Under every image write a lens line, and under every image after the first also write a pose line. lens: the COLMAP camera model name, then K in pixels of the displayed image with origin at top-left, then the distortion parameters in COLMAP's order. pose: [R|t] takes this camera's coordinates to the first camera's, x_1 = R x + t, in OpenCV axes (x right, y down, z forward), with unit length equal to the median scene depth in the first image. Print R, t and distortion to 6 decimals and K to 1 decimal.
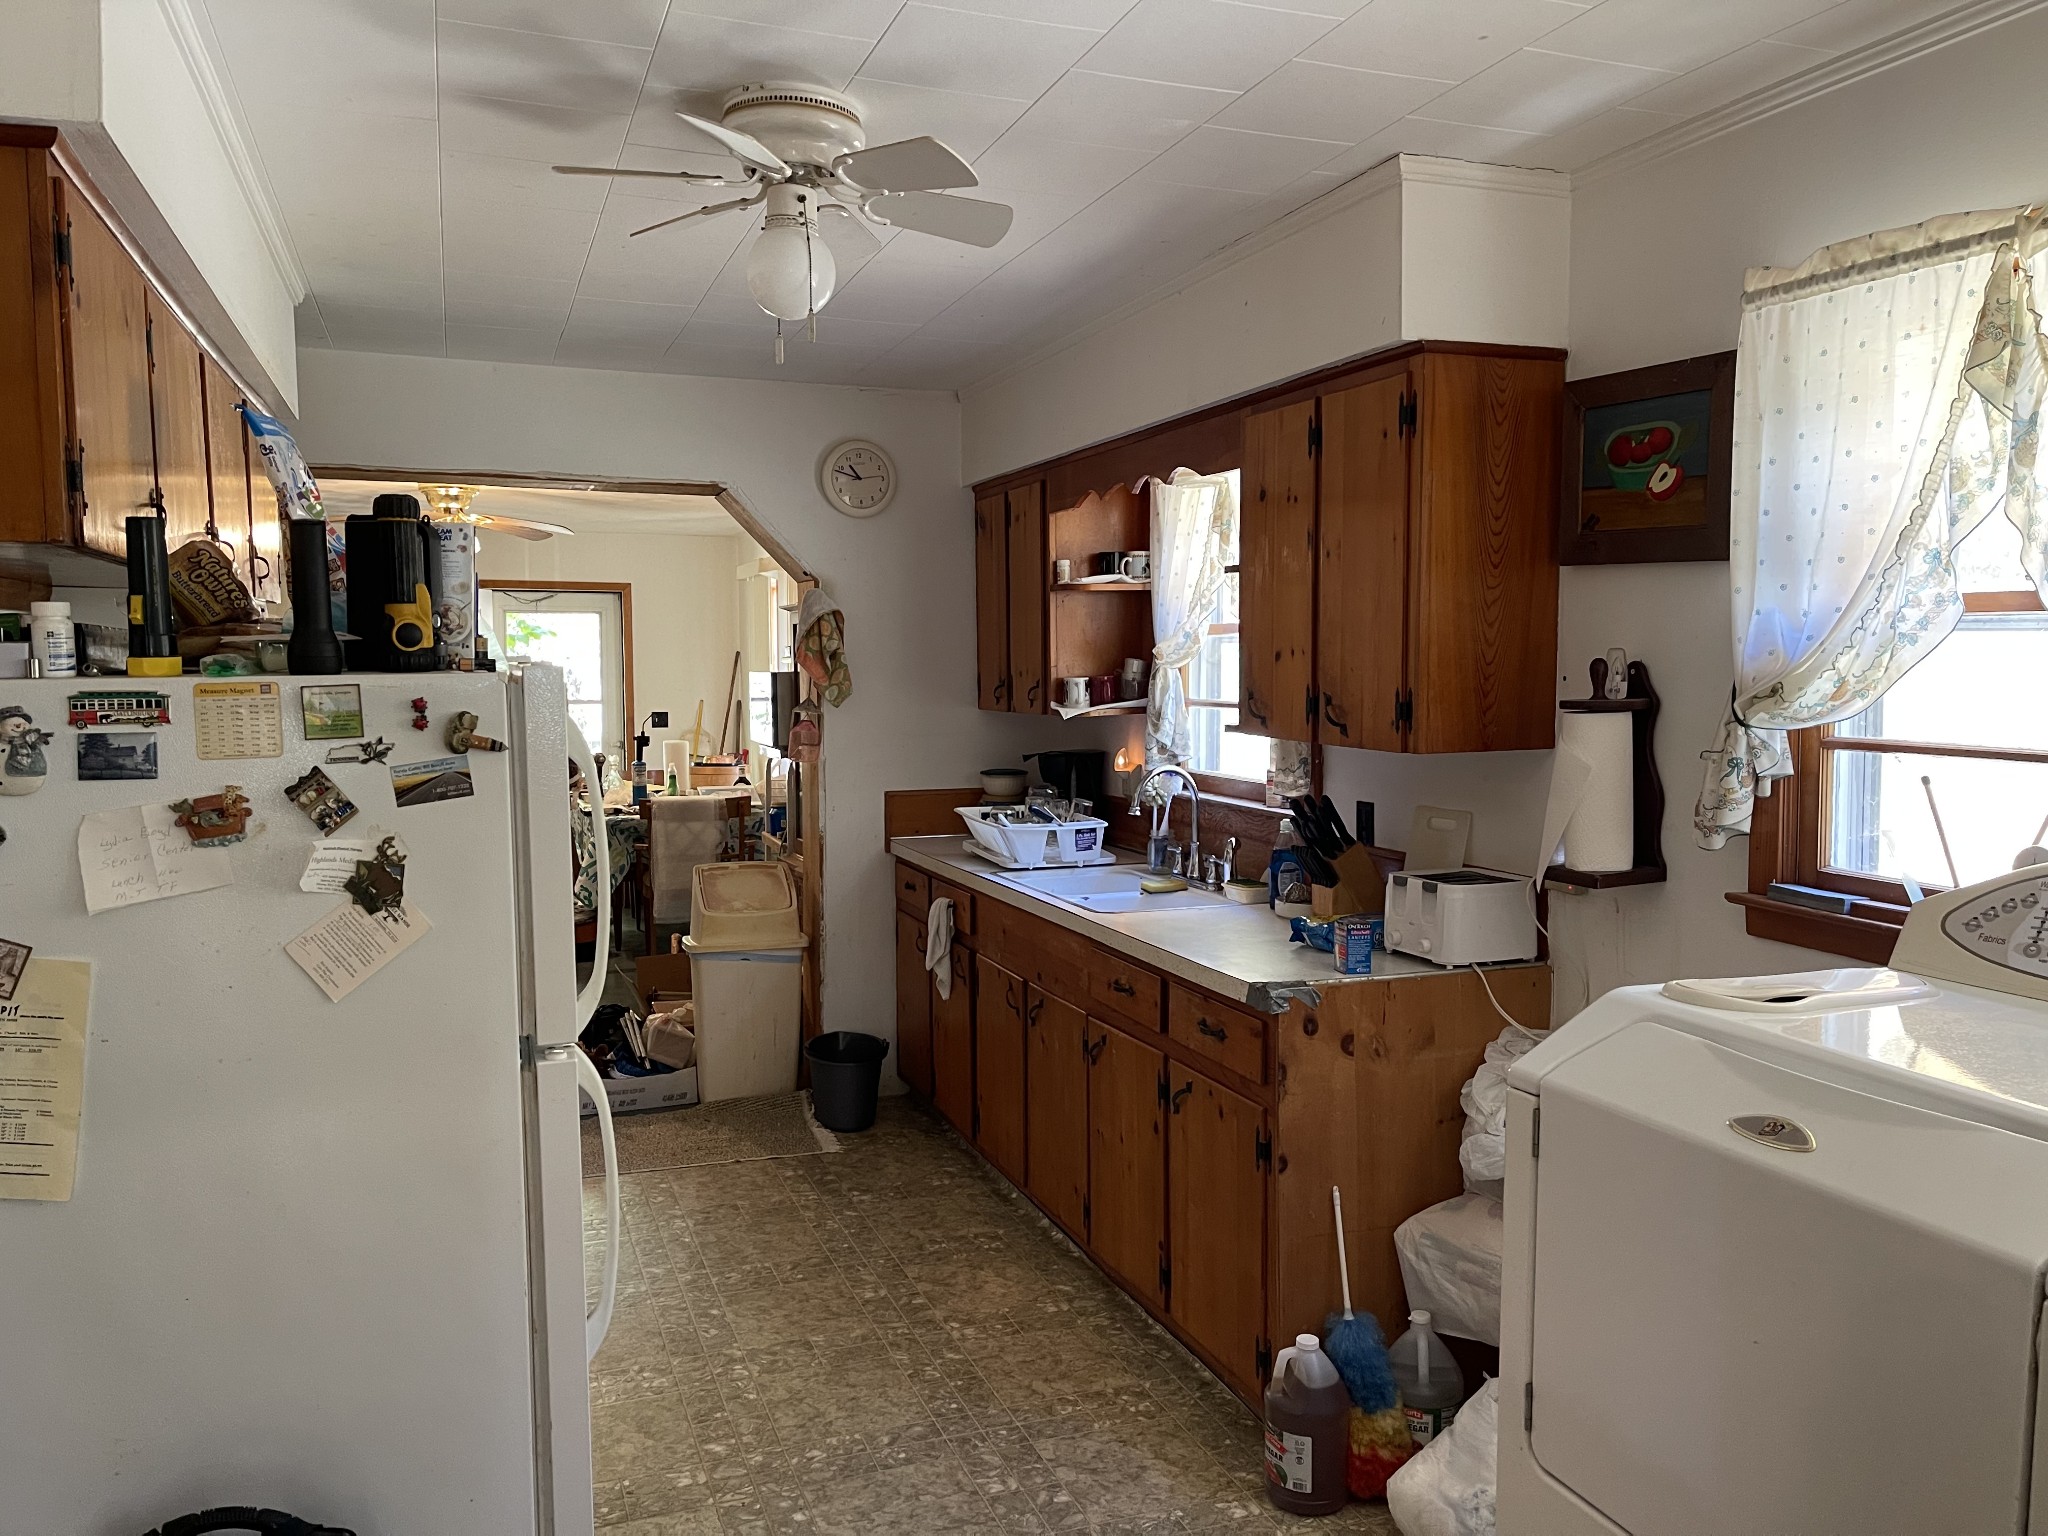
lens RADIAL K [[1558.4, 0, 1018.5], [0, 1558.4, 765.5], [0, 0, 1]] dist [0.076483, -0.095738]
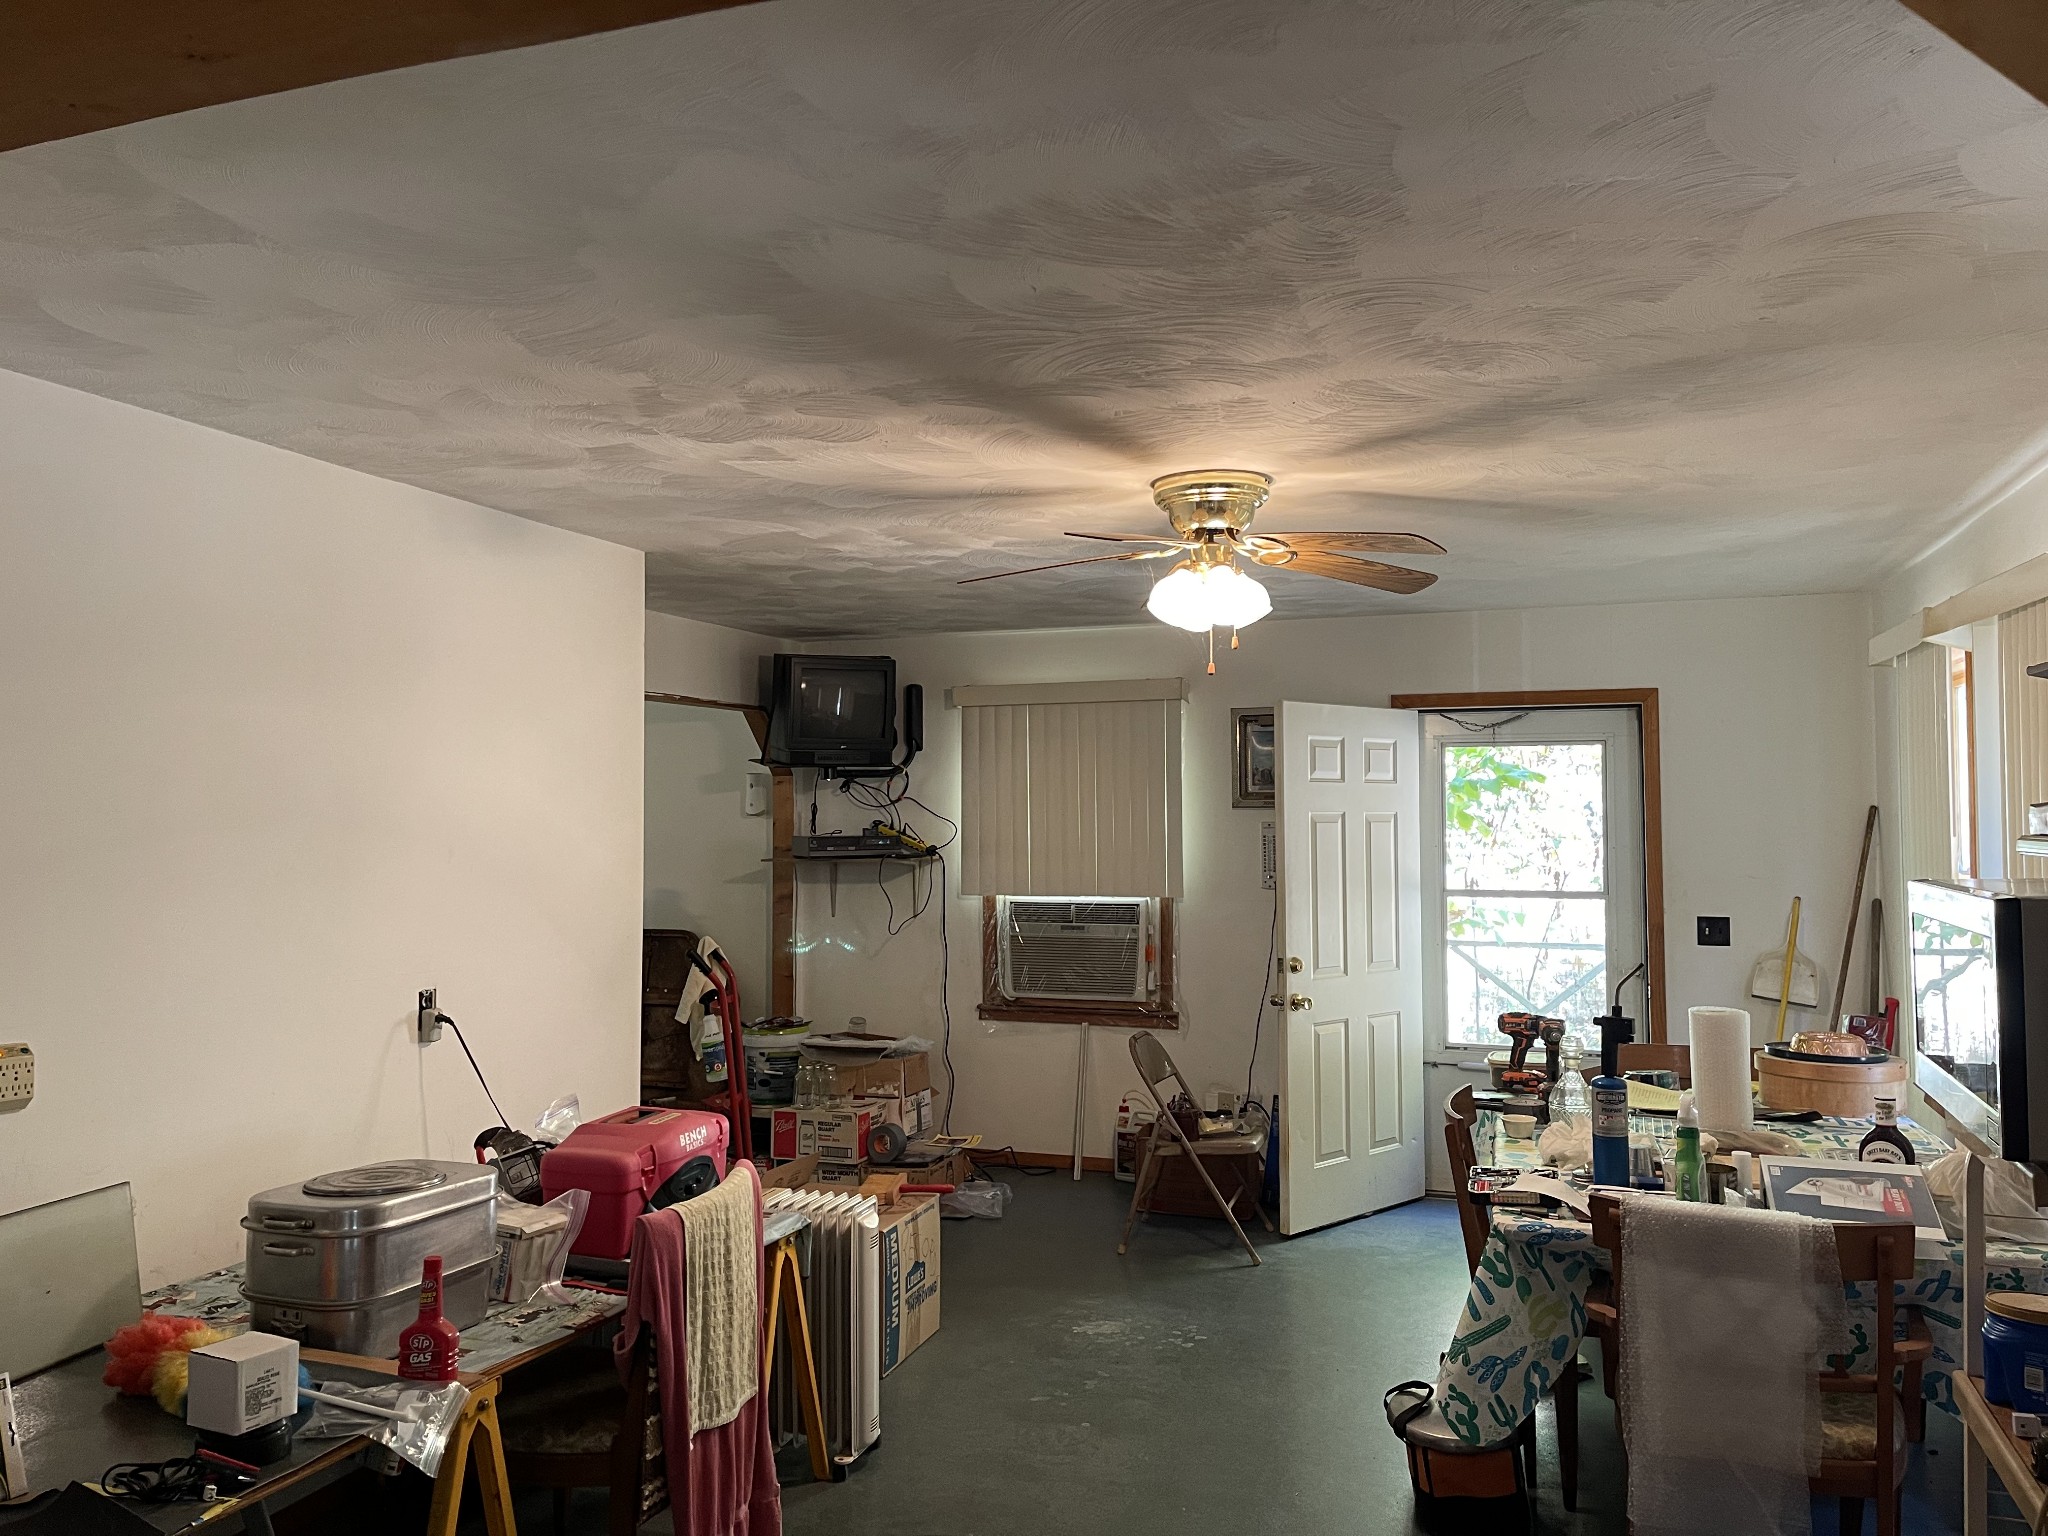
lens RADIAL K [[1558.4, 0, 1016.9], [0, 1558.4, 758.3], [0, 0, 1]] dist [0.076483, -0.095738]
pose [[0.780945, -0.018908, -0.624314, -0.074264], [-0.040548, 0.995898, -0.080883, -0.035744], [0.623283, 0.088480, 0.776975, 0.417096]]
